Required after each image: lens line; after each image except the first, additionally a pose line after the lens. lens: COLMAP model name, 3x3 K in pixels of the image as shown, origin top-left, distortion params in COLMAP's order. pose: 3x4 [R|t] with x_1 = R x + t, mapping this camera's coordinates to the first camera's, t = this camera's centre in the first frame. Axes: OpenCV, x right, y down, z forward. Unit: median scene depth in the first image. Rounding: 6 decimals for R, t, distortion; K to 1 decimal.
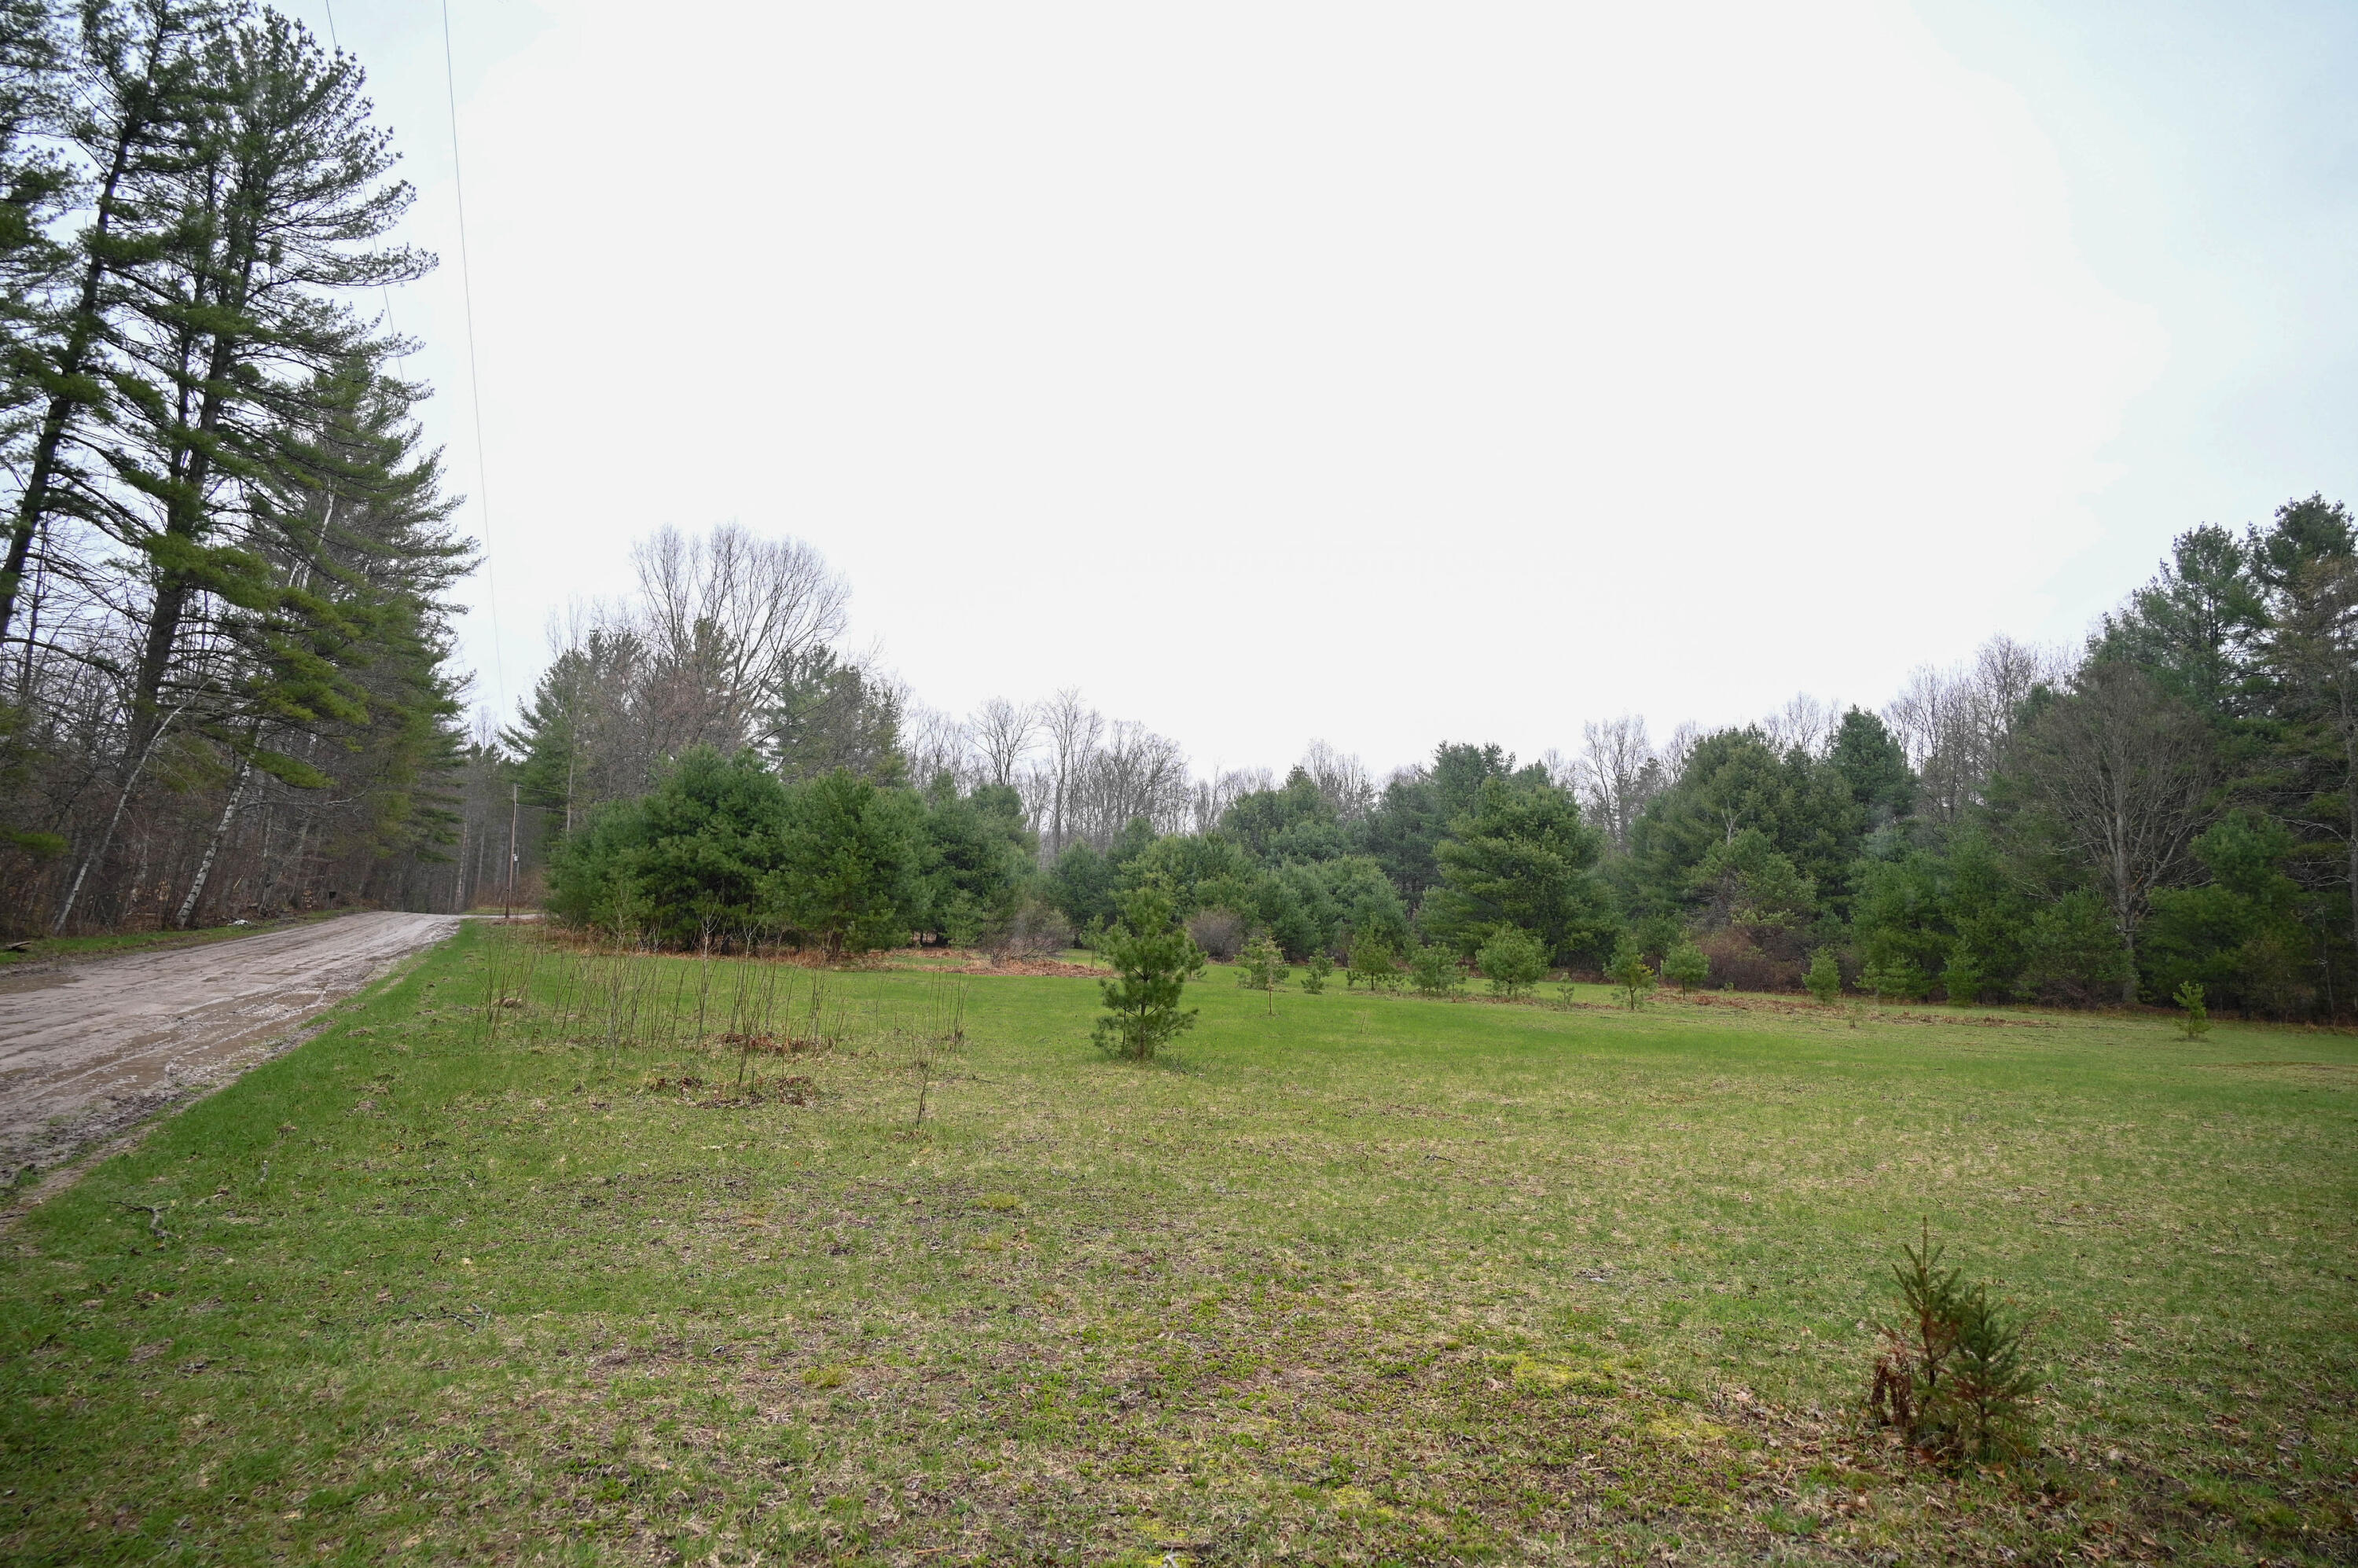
lens RADIAL K [[1555.6, 0, 1176.4], [0, 1555.6, 782.4], [0, 0, 1]] dist [0.000548, -0.005149]
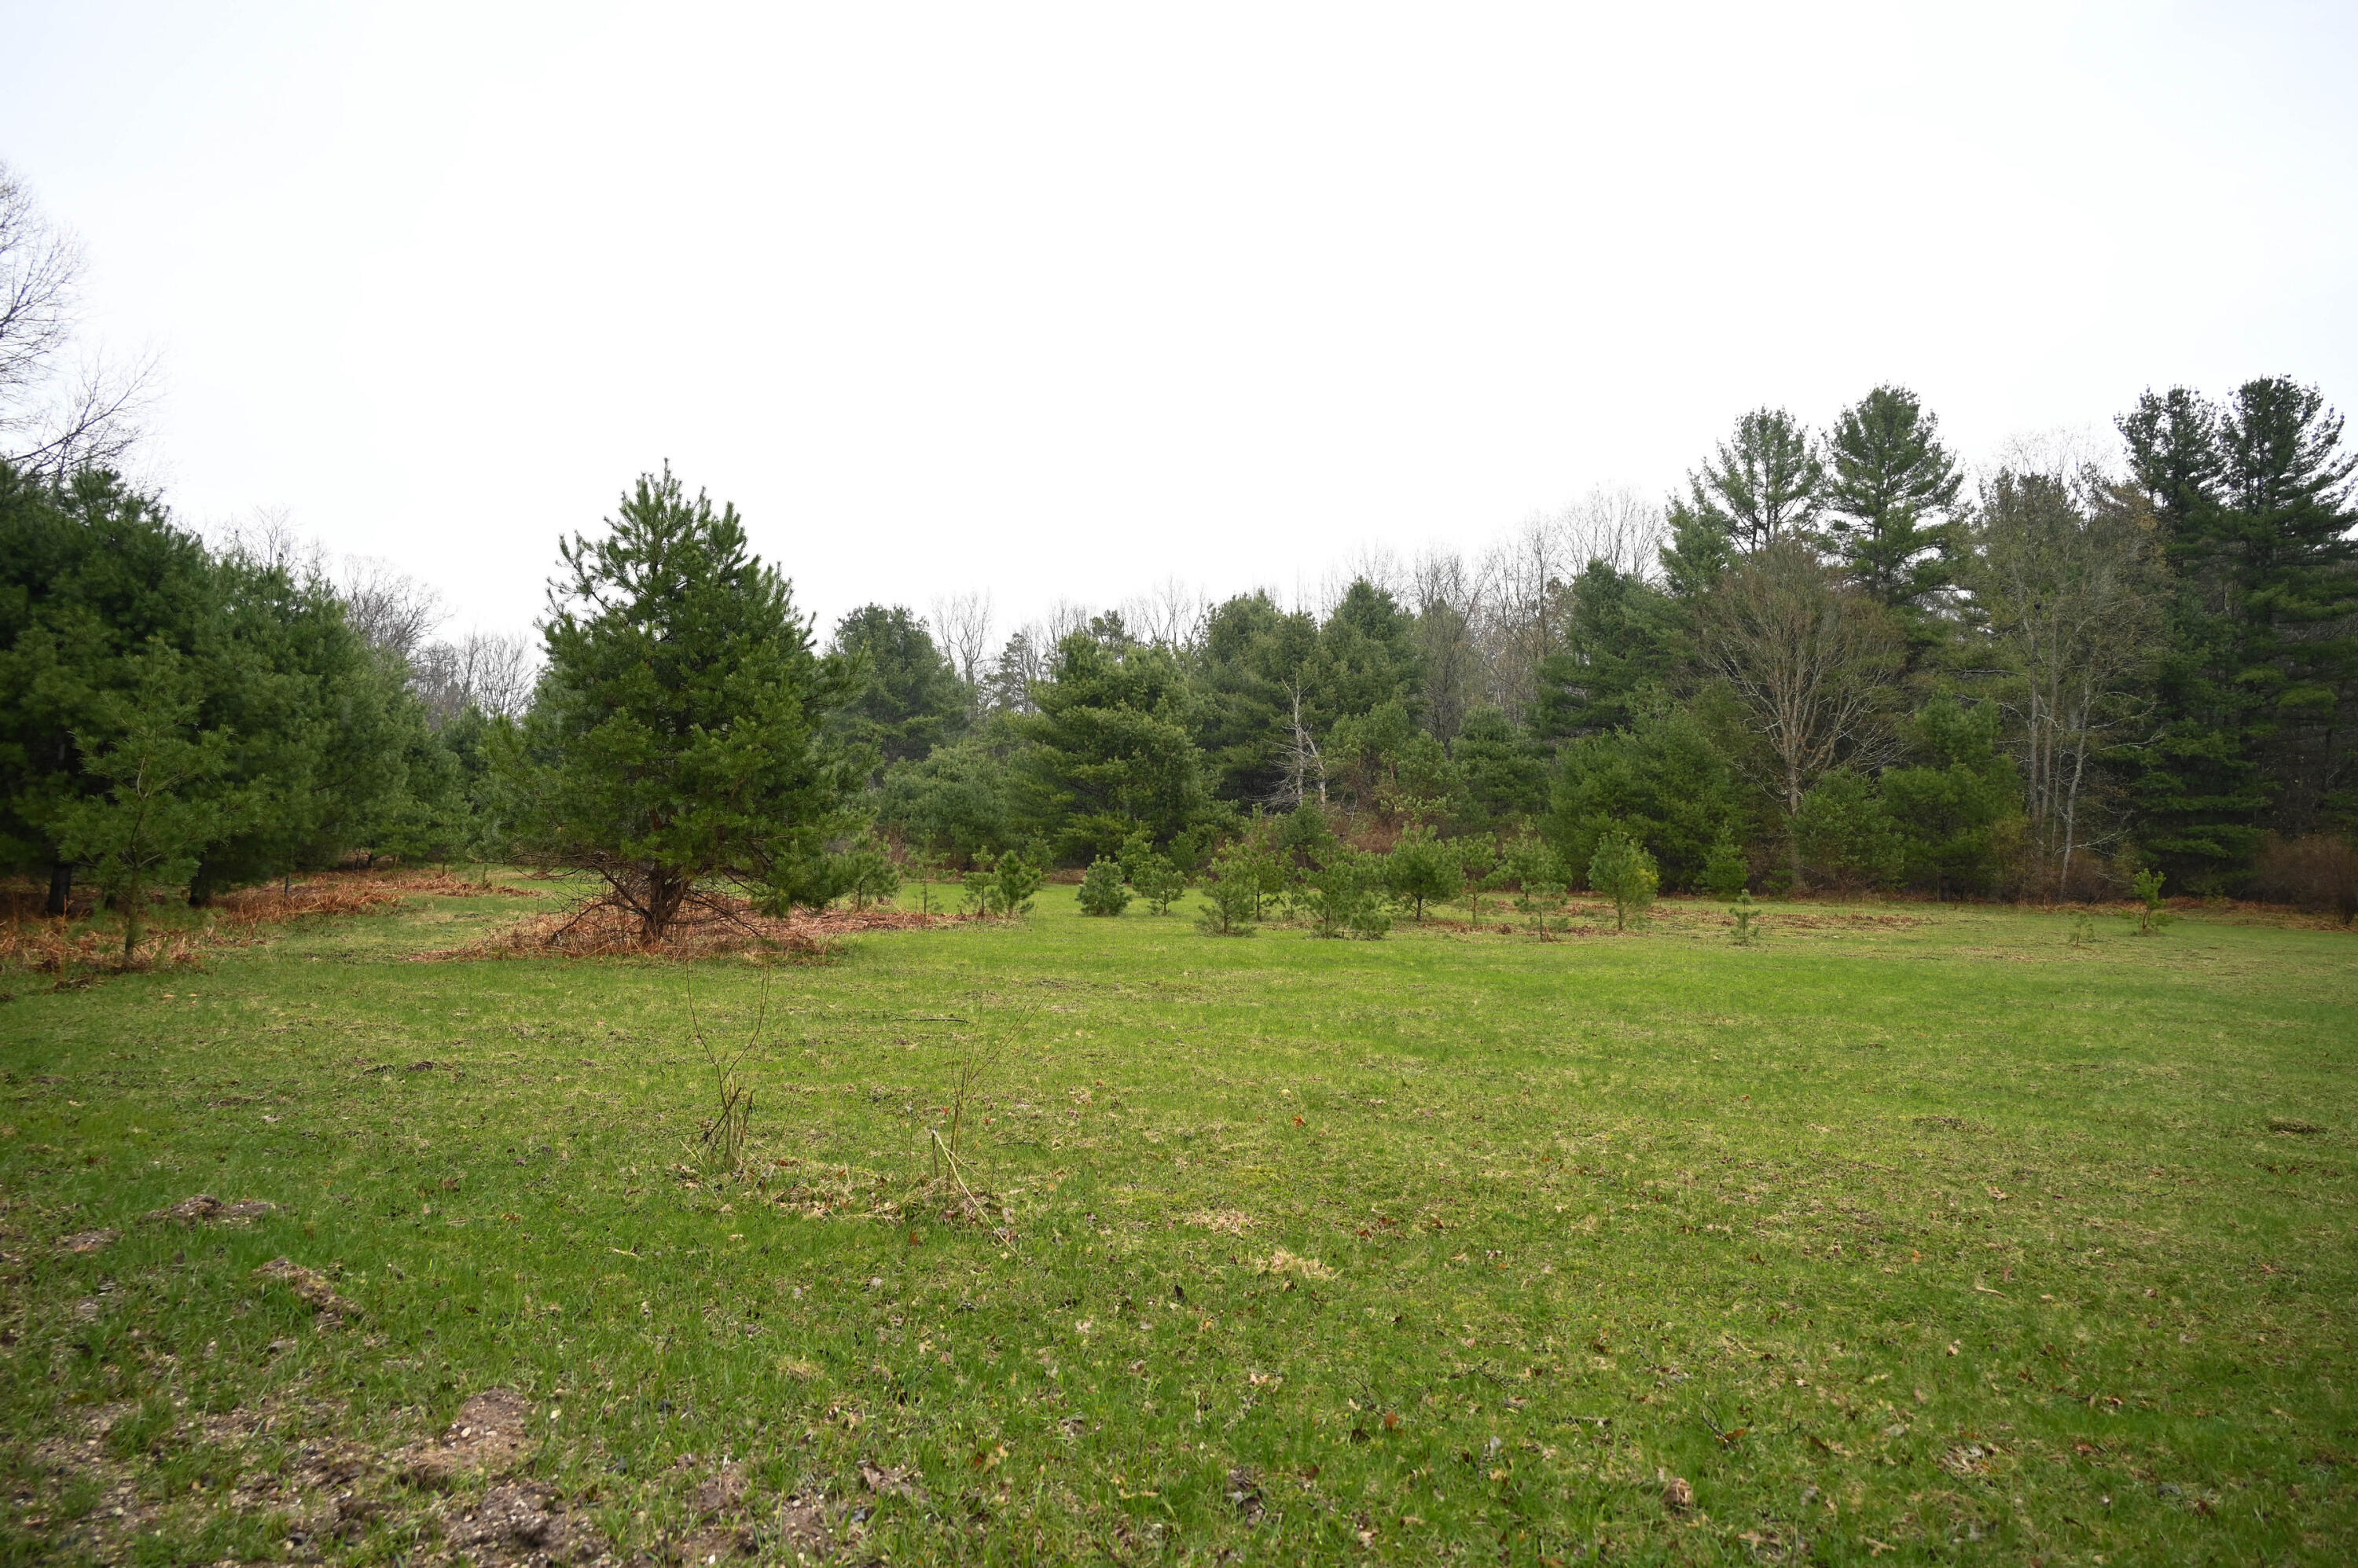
lens RADIAL K [[1555.6, 0, 1184.4], [0, 1555.6, 776.4], [0, 0, 1]] dist [0.000548, -0.005149]
pose [[0.858313, -0.004516, 0.513107, -1.155487], [-0.030054, 0.997802, 0.059055, 0.159022], [-0.512246, -0.066109, 0.856290, 2.121865]]
